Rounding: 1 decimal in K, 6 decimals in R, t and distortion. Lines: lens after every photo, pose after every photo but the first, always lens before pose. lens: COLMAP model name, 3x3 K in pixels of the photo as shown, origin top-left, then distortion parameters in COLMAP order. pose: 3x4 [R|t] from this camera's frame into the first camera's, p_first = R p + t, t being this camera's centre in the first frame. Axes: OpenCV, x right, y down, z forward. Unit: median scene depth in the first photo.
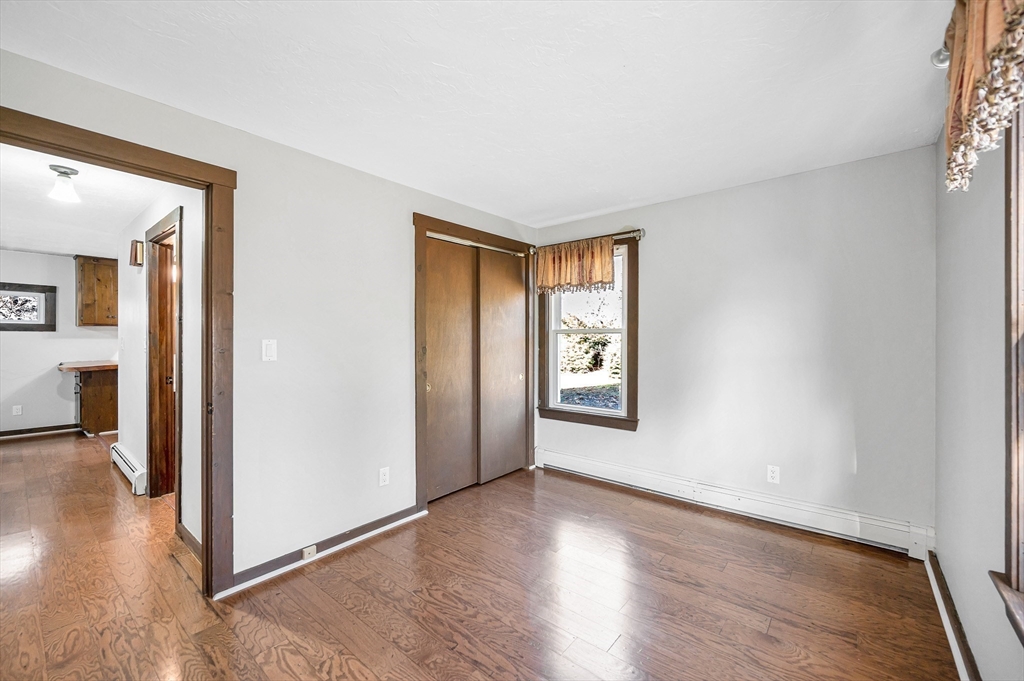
lens RADIAL K [[426.8, 0, 510.8], [0, 426.8, 332.0], [0, 0, 1]] dist [-0.002582, 0.000024]
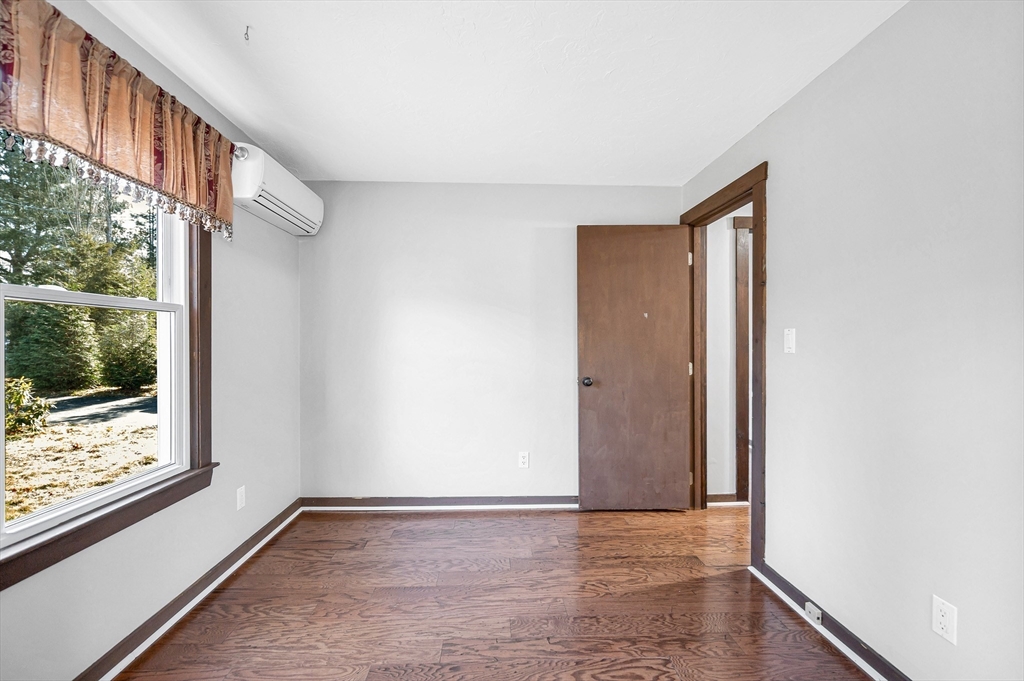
lens RADIAL K [[448.9, 0, 506.8], [0, 448.9, 342.4], [0, 0, 1]] dist [-0.000949, -0.000805]
pose [[-0.751382, 0.003087, -0.659861, 0.580351], [0.009133, 0.999942, -0.005722, 0.056758], [0.659805, -0.010326, -0.751366, 1.612623]]
